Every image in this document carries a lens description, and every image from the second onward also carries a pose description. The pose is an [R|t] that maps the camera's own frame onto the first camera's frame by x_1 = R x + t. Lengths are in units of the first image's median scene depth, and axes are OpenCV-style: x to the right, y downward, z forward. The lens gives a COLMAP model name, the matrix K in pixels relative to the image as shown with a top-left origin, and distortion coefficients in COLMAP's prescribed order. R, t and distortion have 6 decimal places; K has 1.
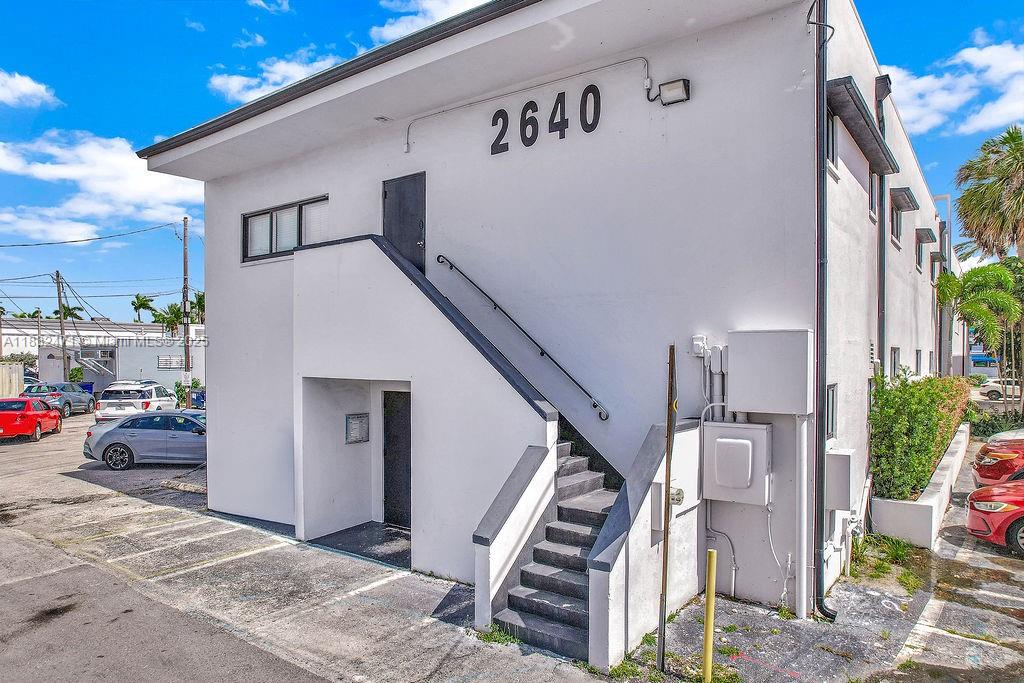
lens RADIAL K [[659.3, 0, 516.6], [0, 659.3, 369.3], [0, 0, 1]] dist [-0.077065, 0.071840]
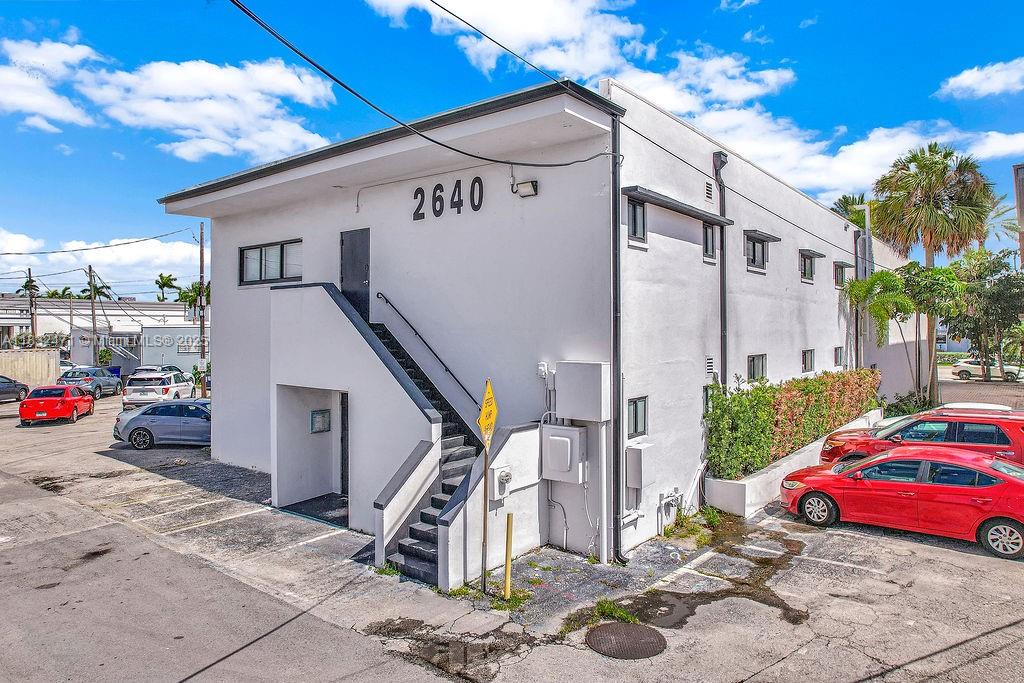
lens RADIAL K [[657.4, 0, 517.6], [0, 657.4, 327.7], [0, 0, 1]] dist [-0.070675, 0.055236]
pose [[0.999631, -0.002480, -0.027042, 0.225397], [0.001905, 0.999773, -0.021241, -0.083645], [0.027088, 0.021182, 0.999409, -0.357710]]
